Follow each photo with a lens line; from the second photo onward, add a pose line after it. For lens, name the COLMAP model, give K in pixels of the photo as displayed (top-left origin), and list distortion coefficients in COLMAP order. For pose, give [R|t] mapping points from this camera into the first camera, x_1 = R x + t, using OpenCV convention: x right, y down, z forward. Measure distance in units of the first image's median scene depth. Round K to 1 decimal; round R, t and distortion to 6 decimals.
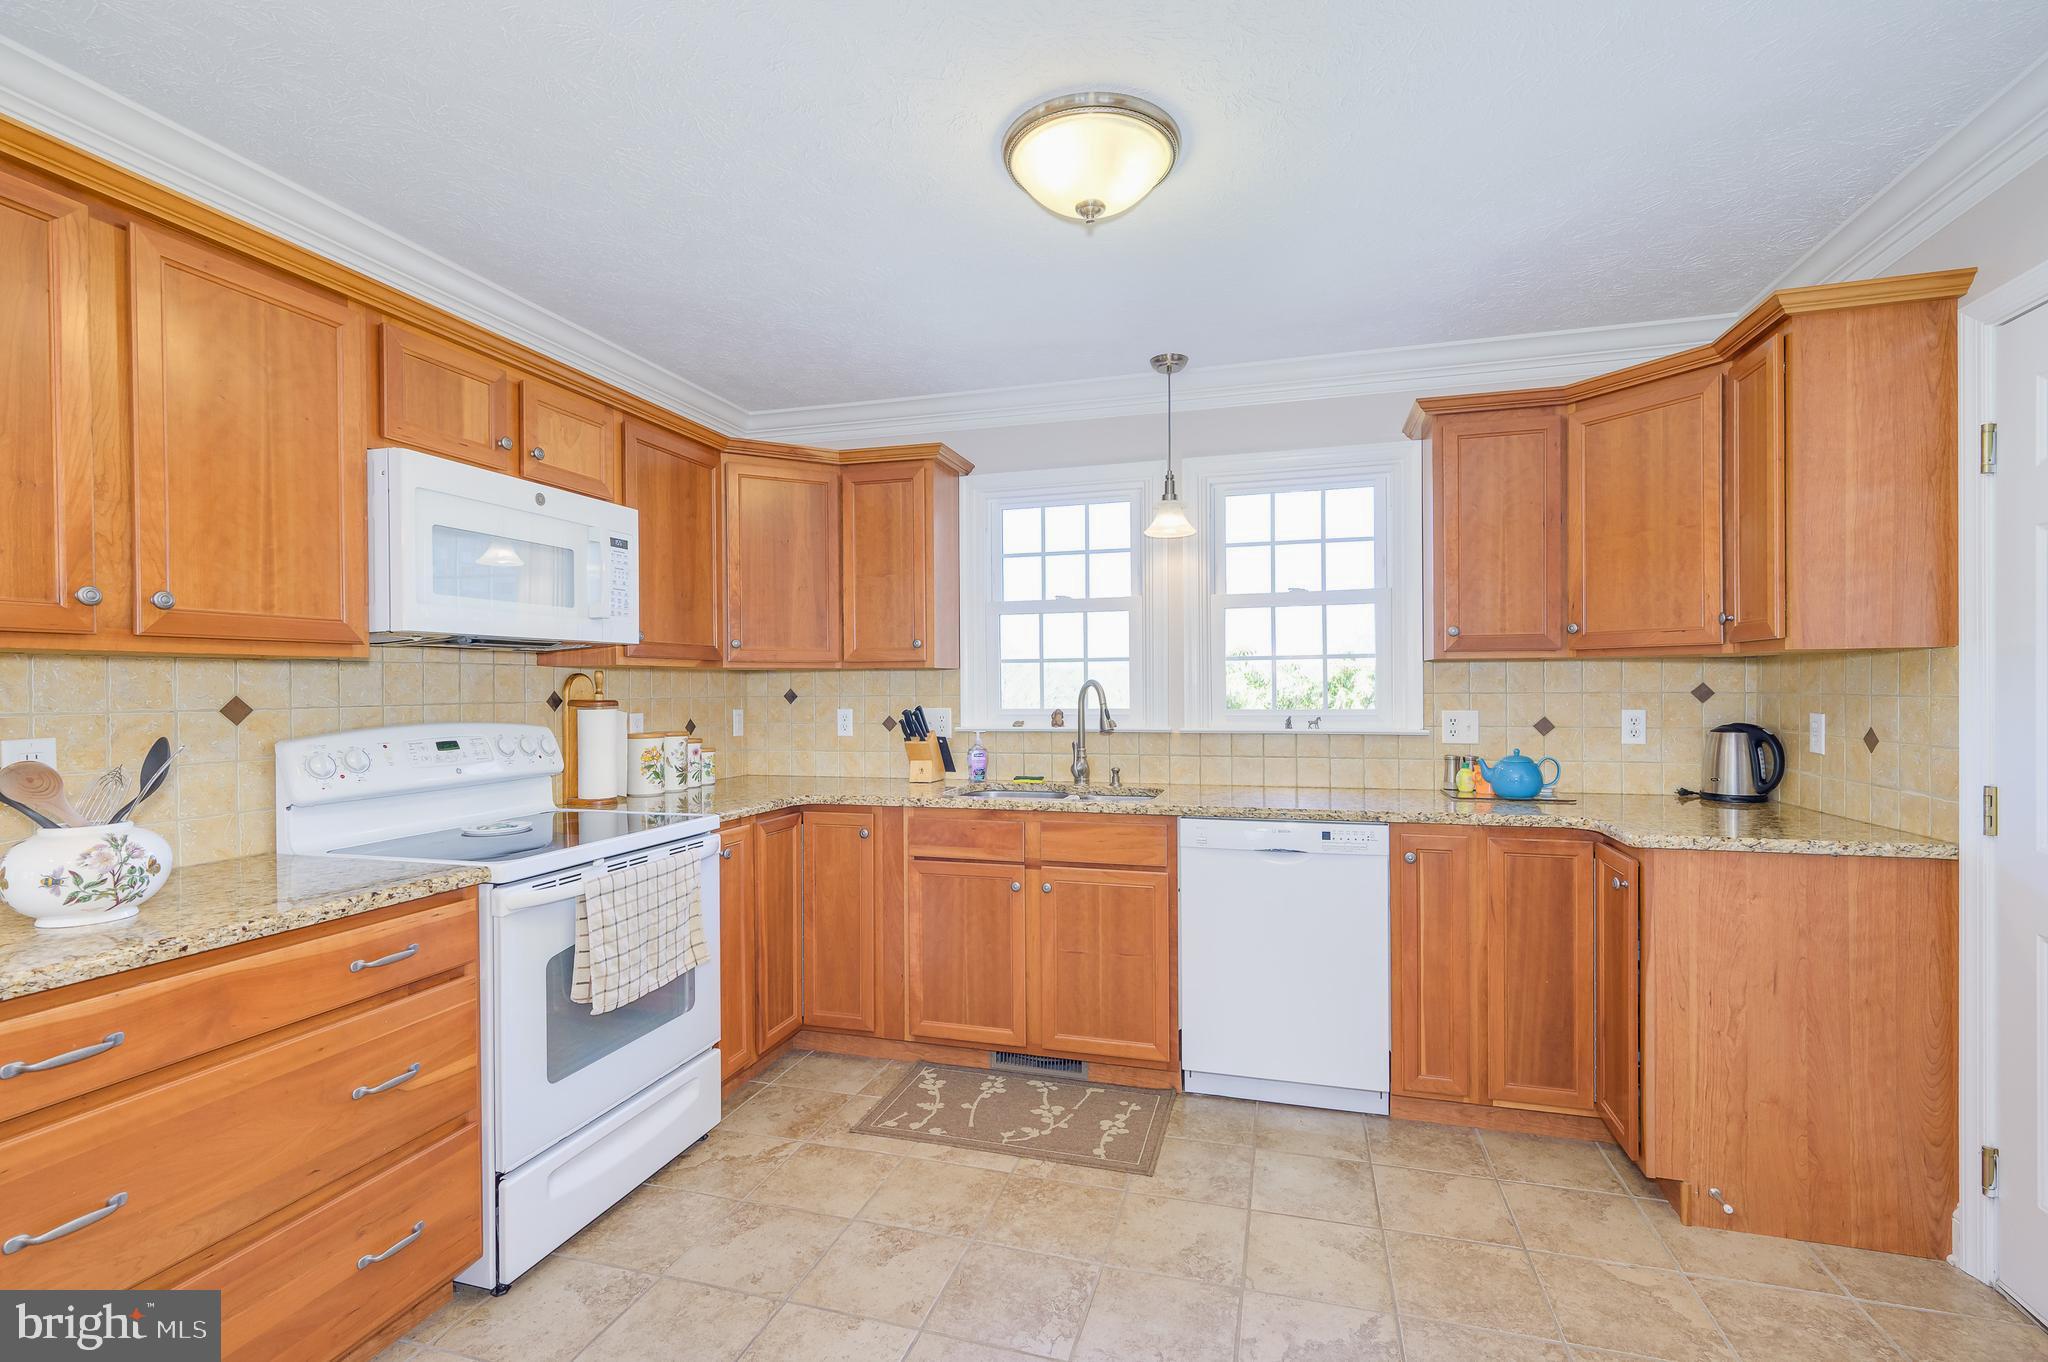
lens RADIAL K [[868.8, 0, 1036.7], [0, 868.8, 691.5], [0, 0, 1]] dist [0.000278, 0.000729]
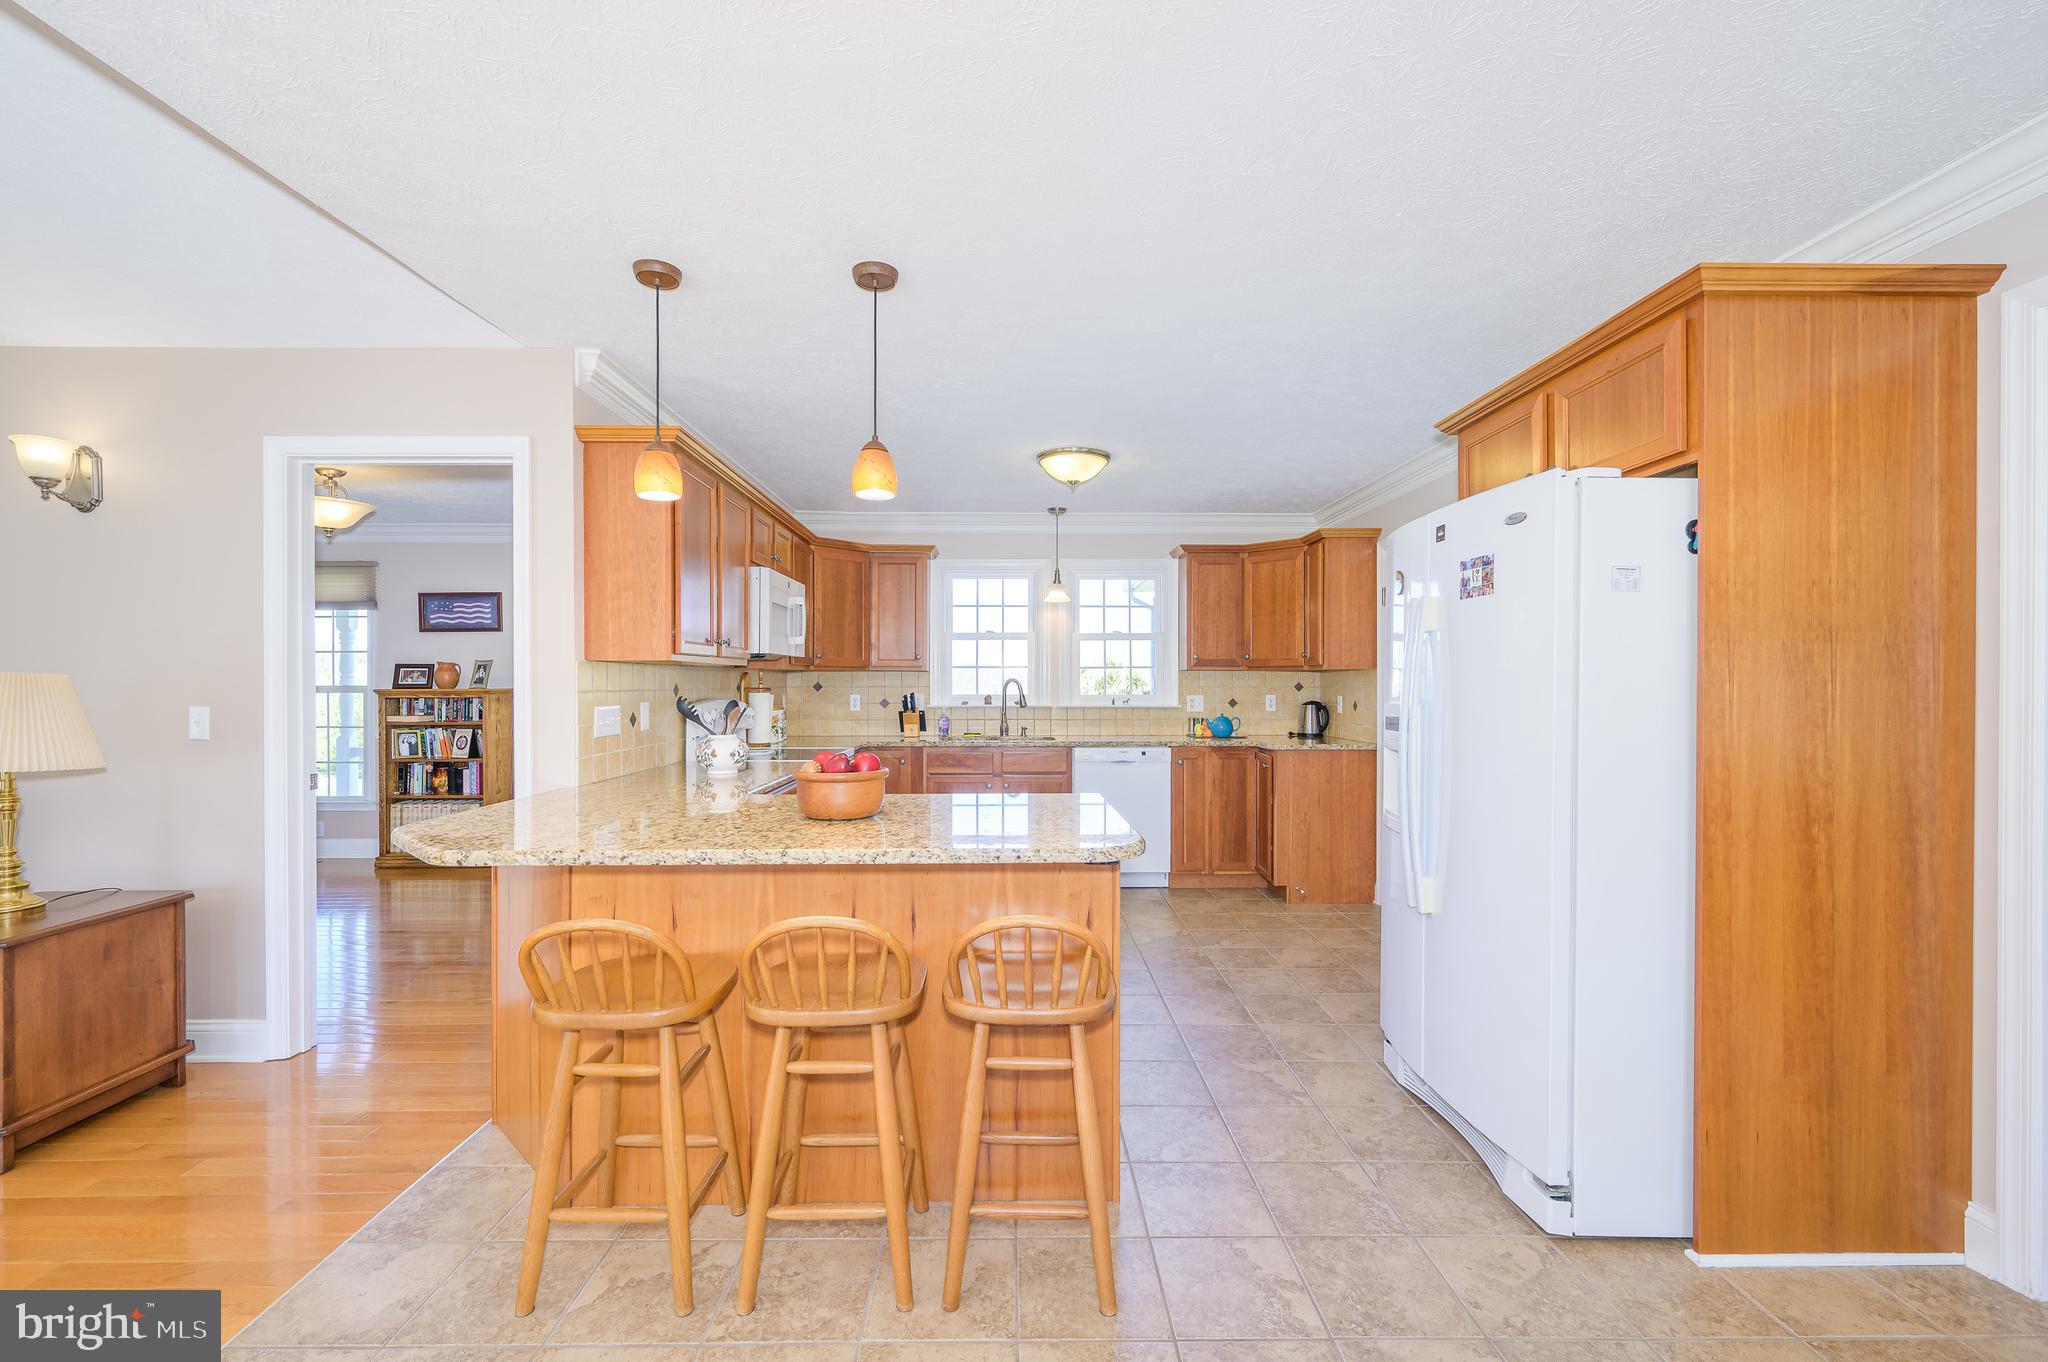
lens RADIAL K [[980.9, 0, 940.3], [0, 980.9, 686.7], [0, 0, 1]] dist [0.001234, 0.000099]
pose [[0.962699, 0.005883, 0.270511, -0.725900], [-0.005093, 0.999980, -0.003622, 0.013833], [-0.270527, 0.002109, 0.962710, -1.070018]]
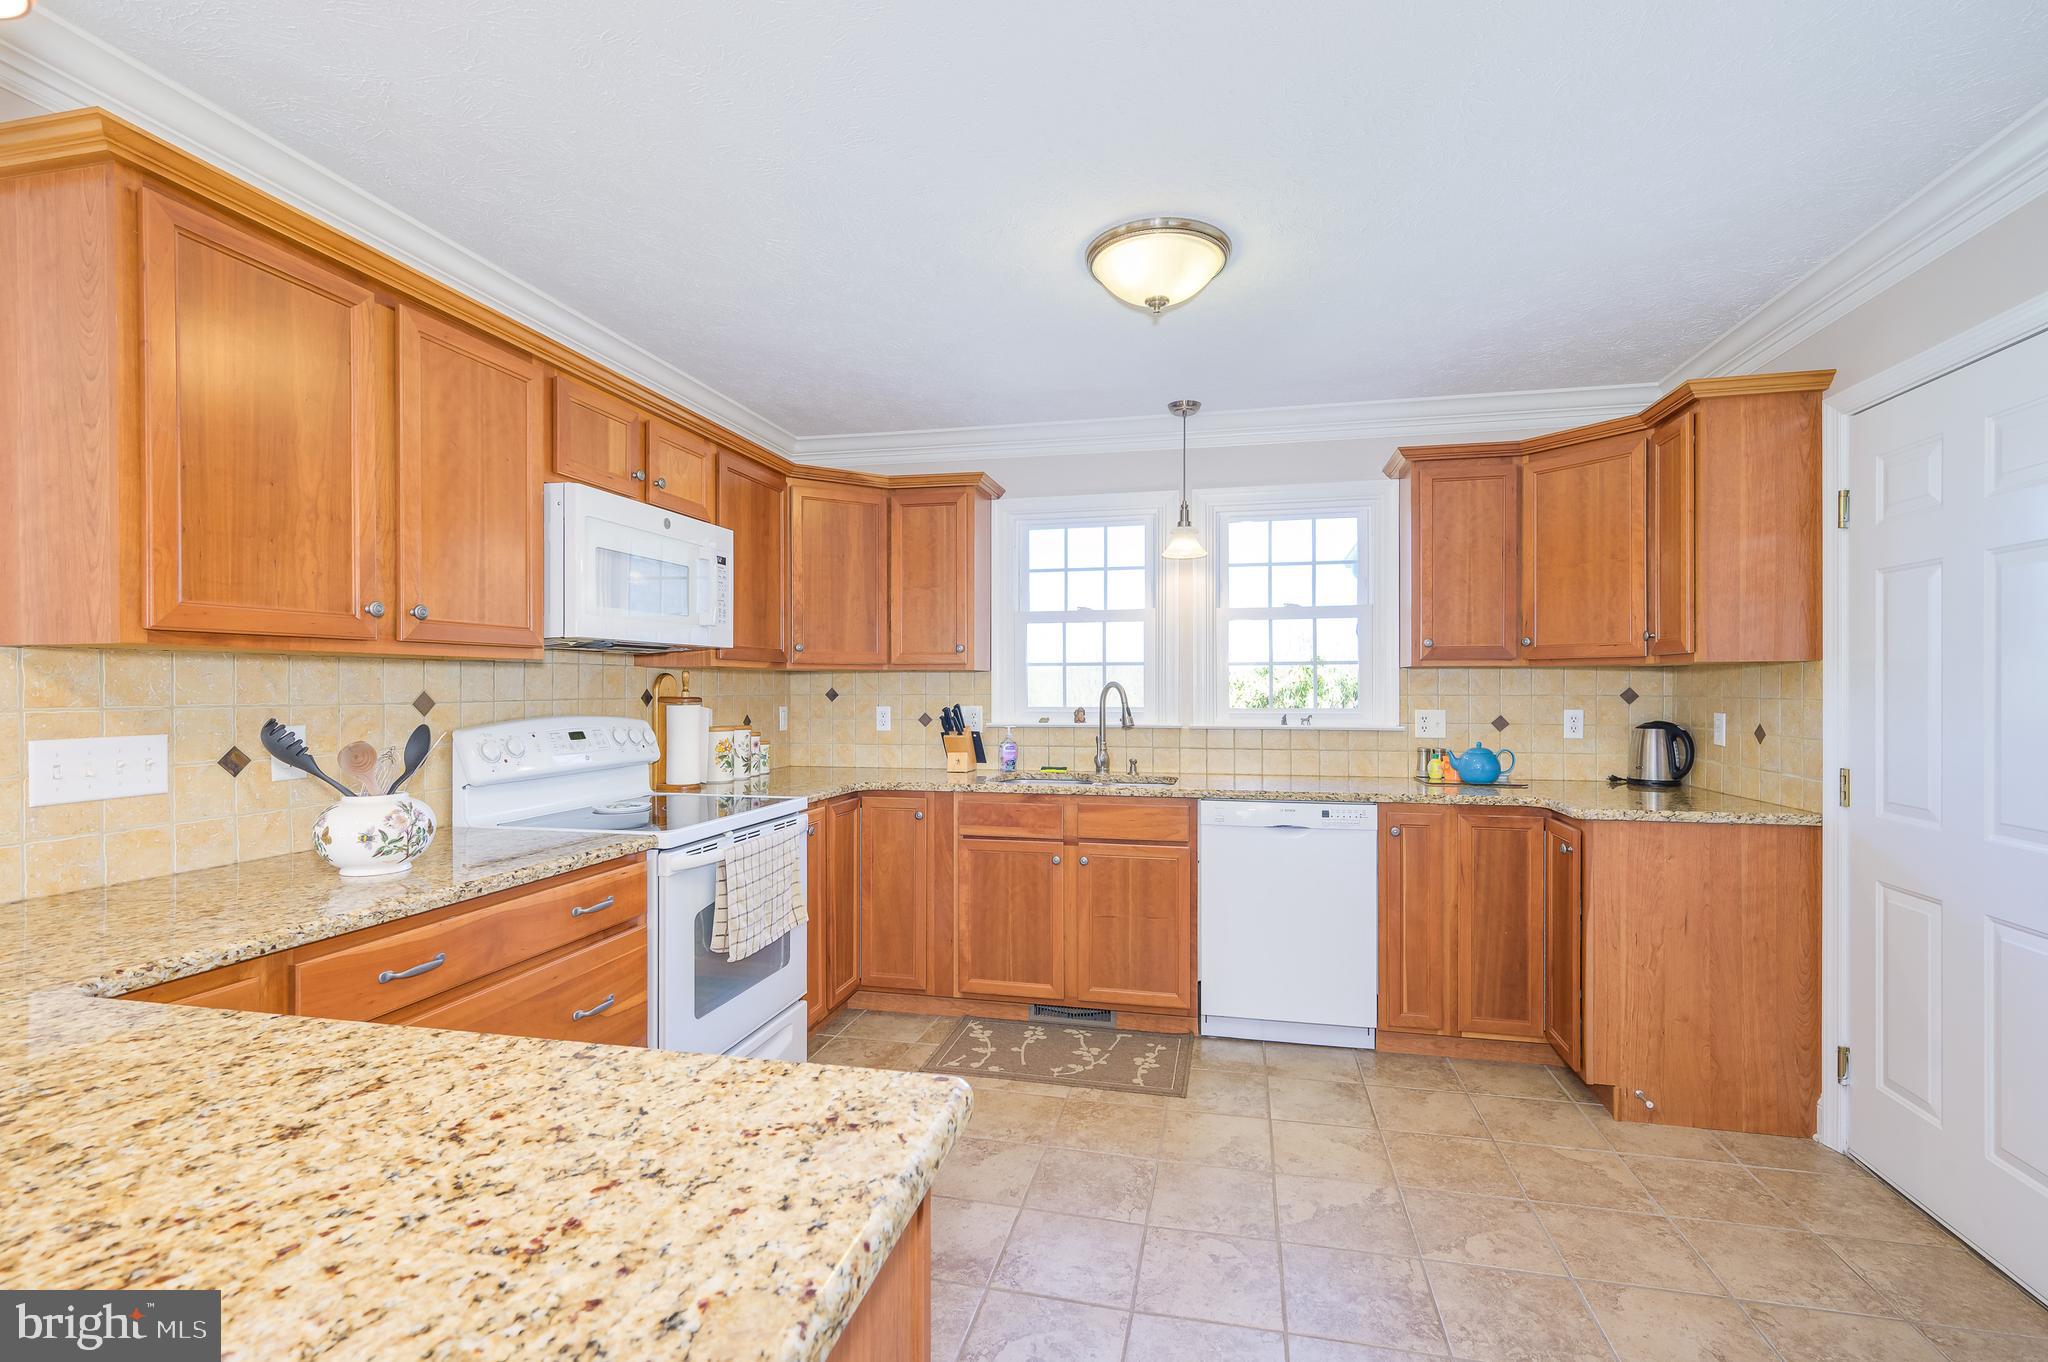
lens RADIAL K [[888.1, 0, 1011.5], [0, 888.1, 689.1], [0, 0, 1]] dist [0.001860, -0.000131]
pose [[0.998622, 0.005913, 0.052146, -0.148709], [-0.005720, 0.999976, -0.003861, 0.001682], [-0.052168, 0.003557, 0.998632, -0.179879]]
